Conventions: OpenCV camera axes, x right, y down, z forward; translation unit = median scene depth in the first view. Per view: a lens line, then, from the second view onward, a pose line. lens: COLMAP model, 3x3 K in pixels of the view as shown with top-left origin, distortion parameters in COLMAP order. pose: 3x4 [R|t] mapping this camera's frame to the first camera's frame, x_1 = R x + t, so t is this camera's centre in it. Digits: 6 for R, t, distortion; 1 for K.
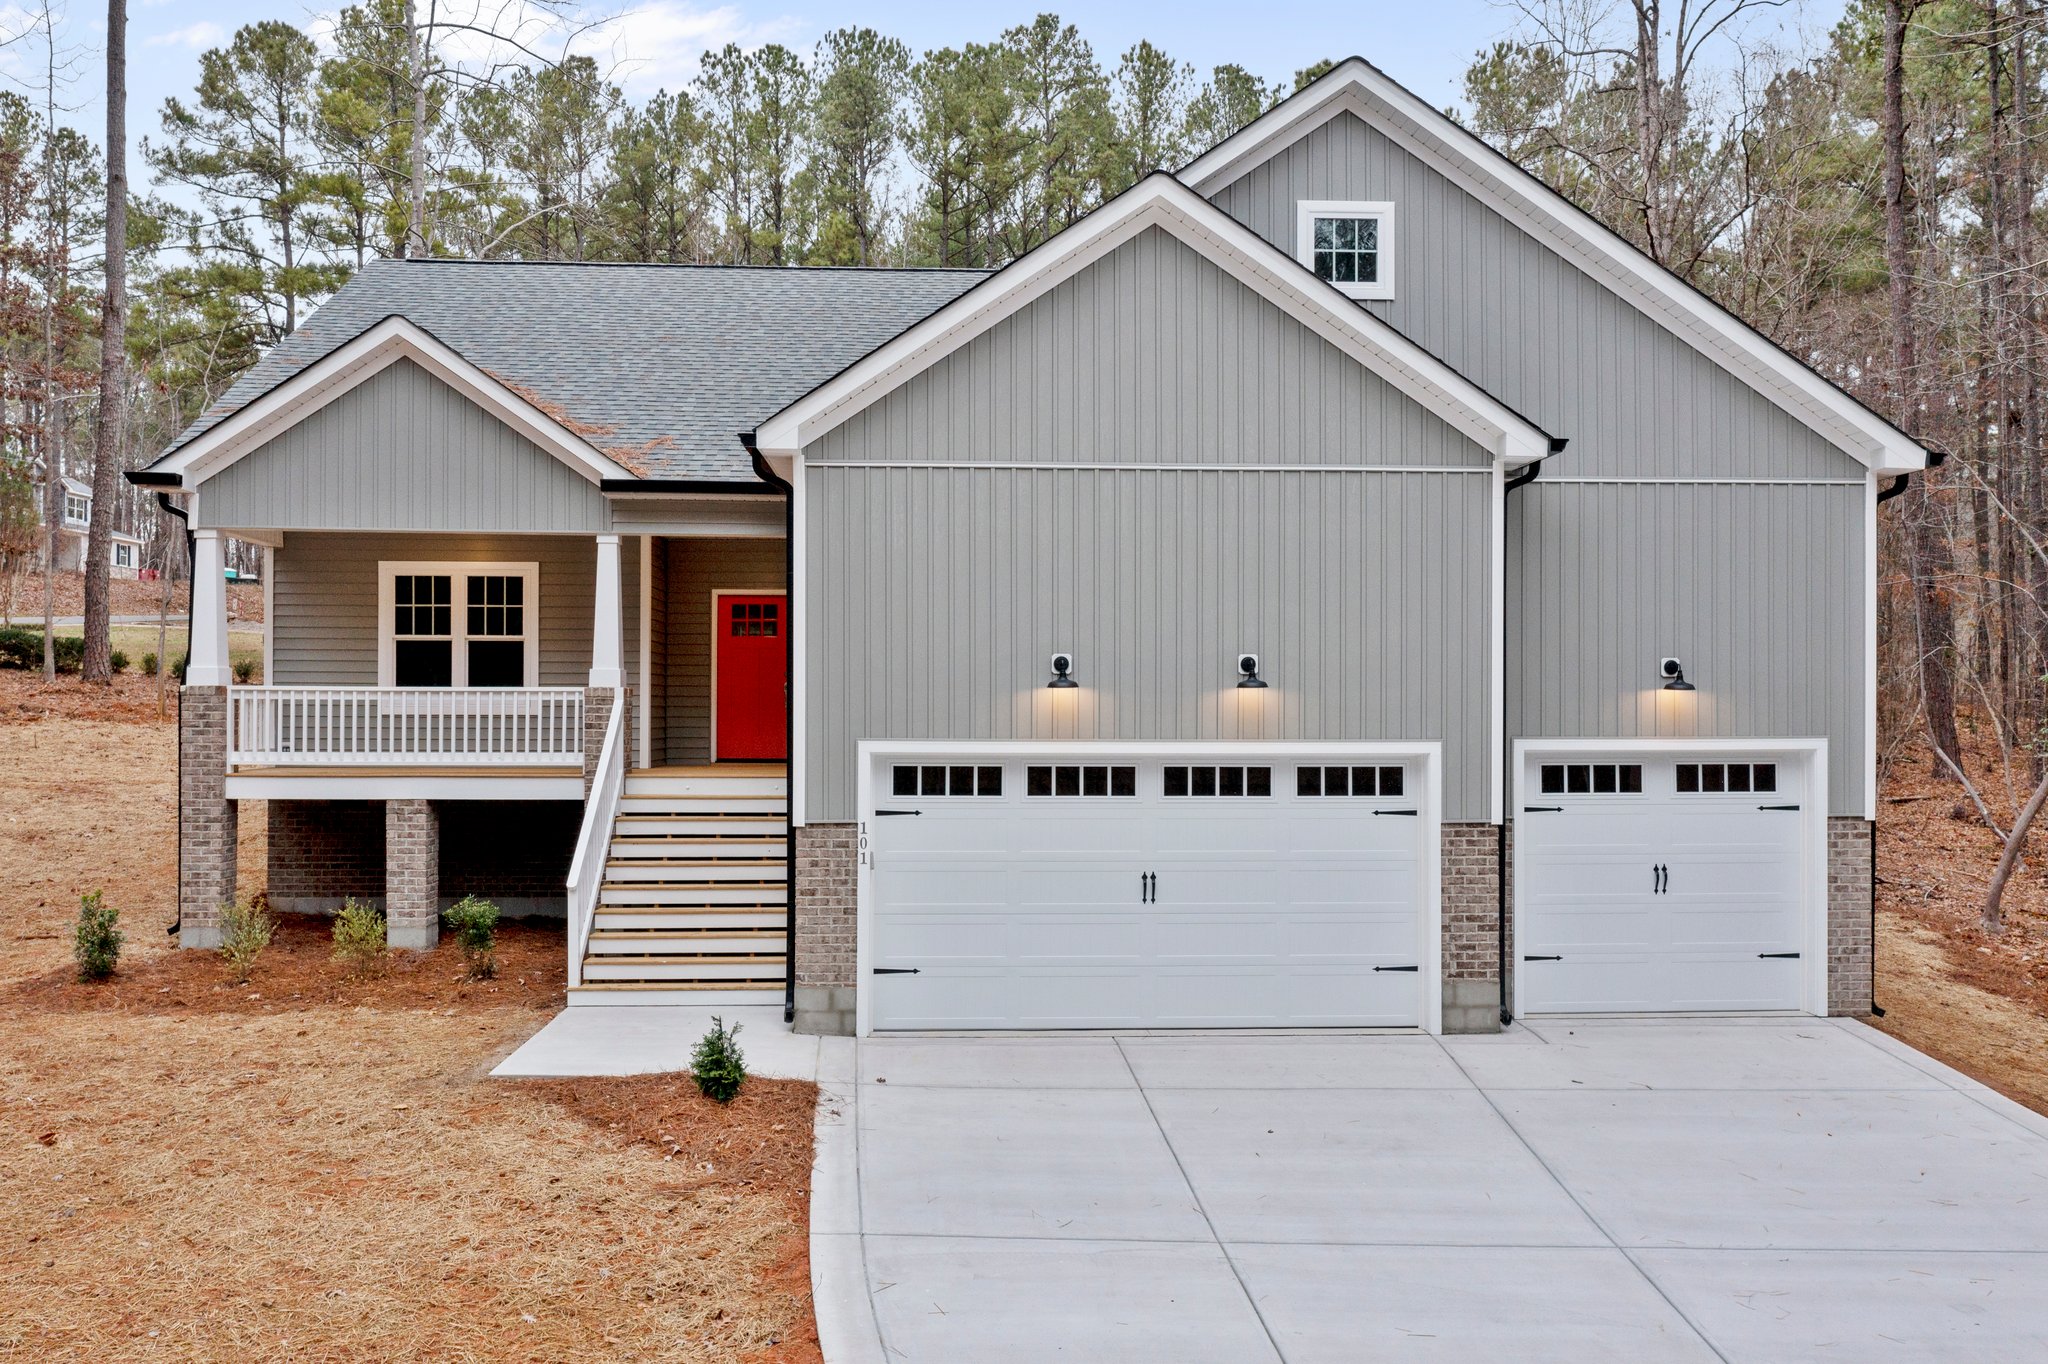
lens RADIAL K [[1656.0, 0, 1028.9], [0, 1656.0, 689.9], [0, 0, 1]] dist [0.000659, 0.018604]
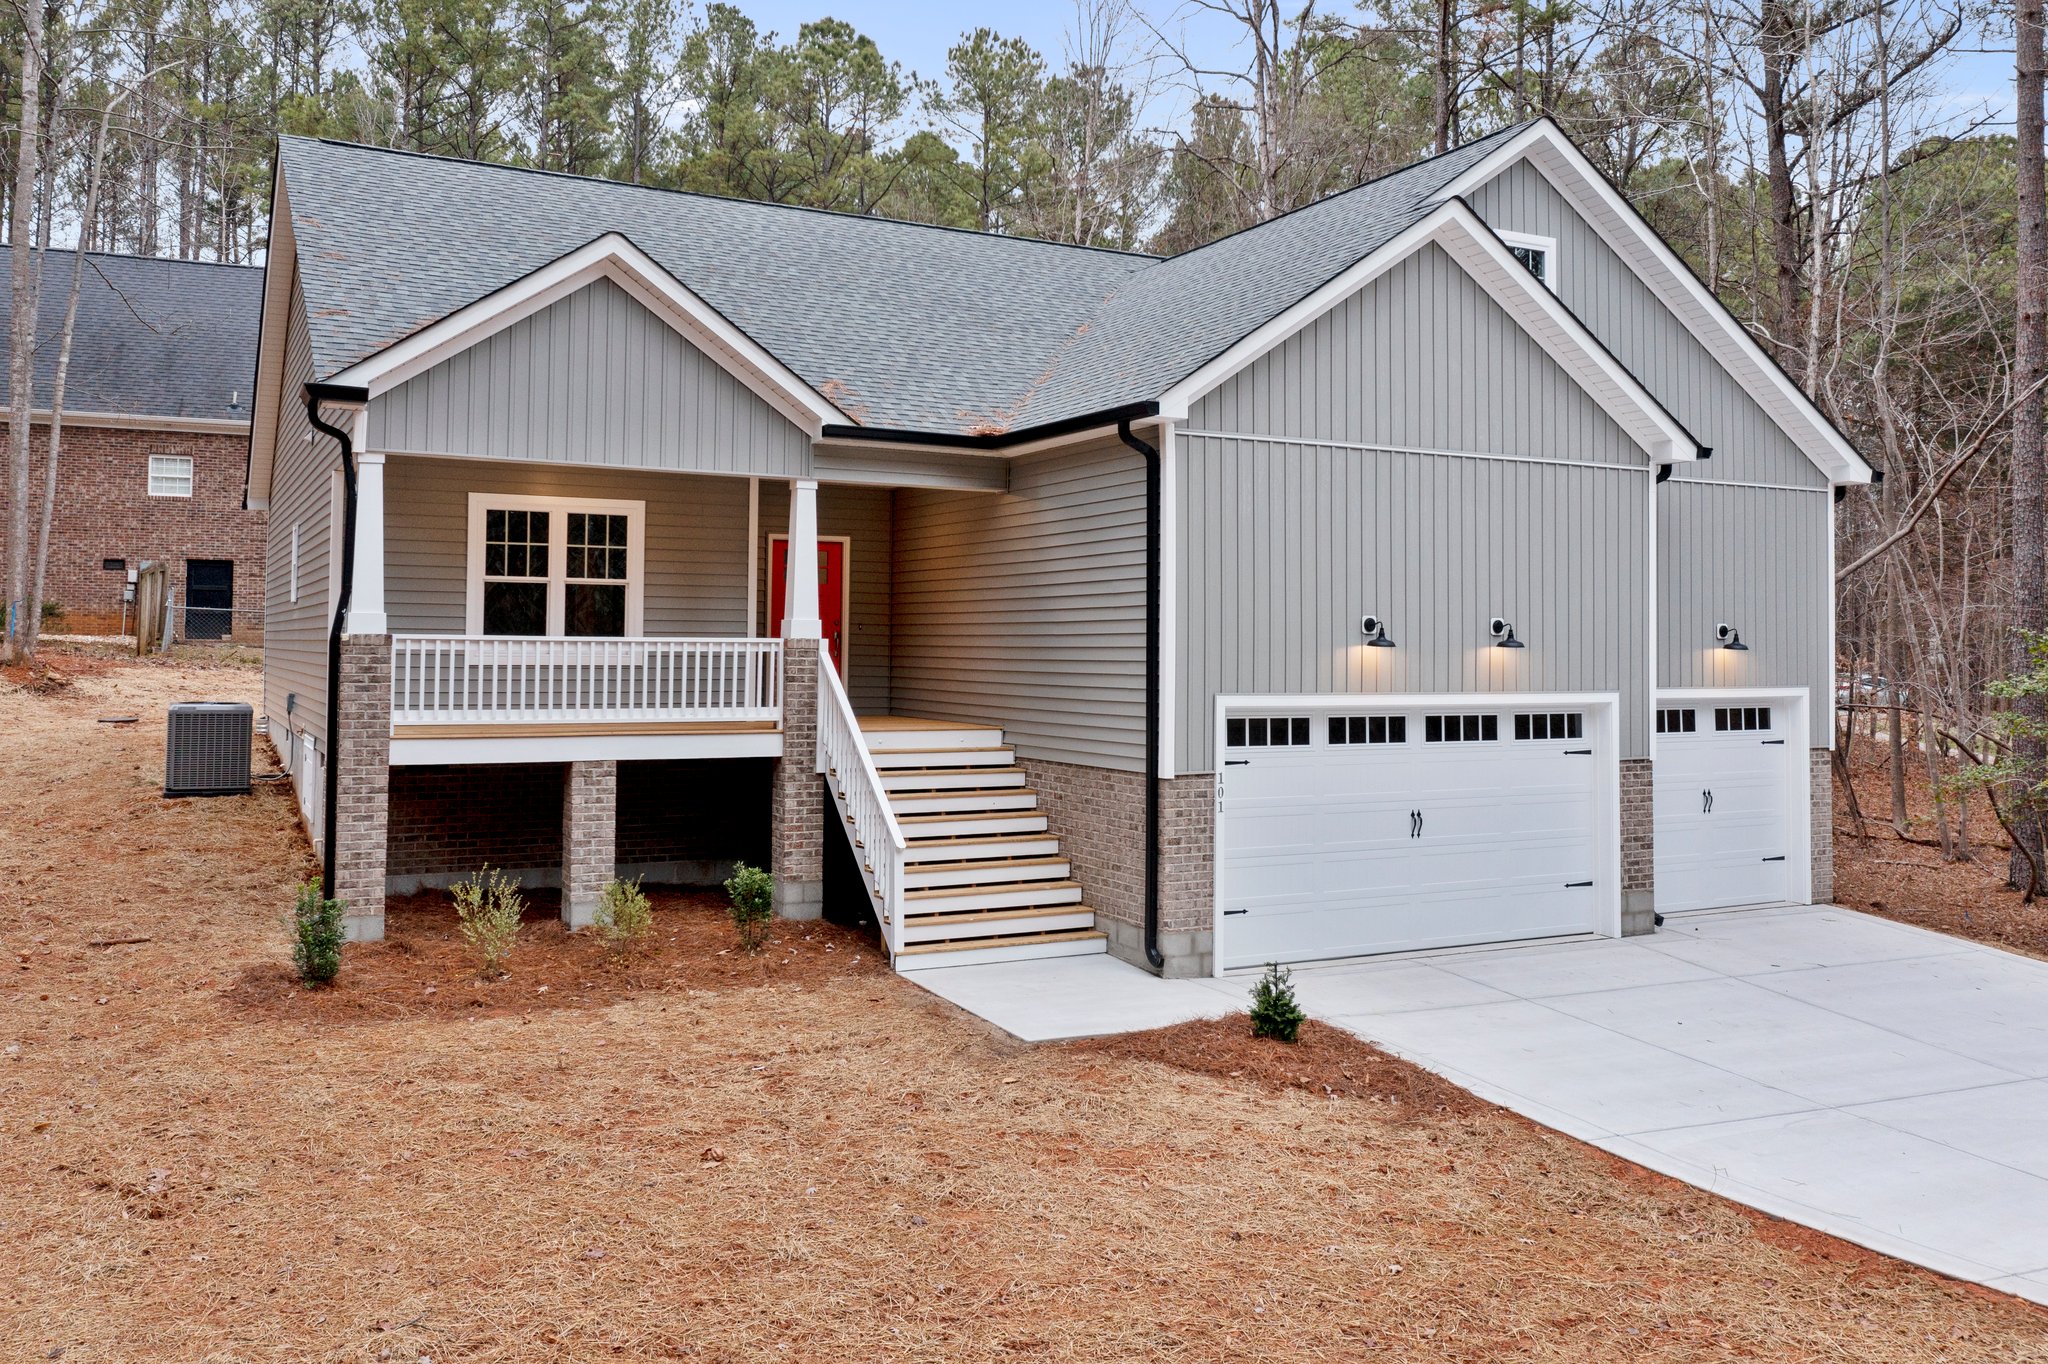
lens RADIAL K [[1659.3, 0, 1025.4], [0, 1659.3, 575.0], [0, 0, 1]] dist [0.007686, 0.004612]
pose [[0.907141, 0.022777, 0.420209, -0.546103], [-0.010961, 0.999474, -0.030514, -0.010463], [-0.420683, 0.023075, 0.906914, 0.072574]]
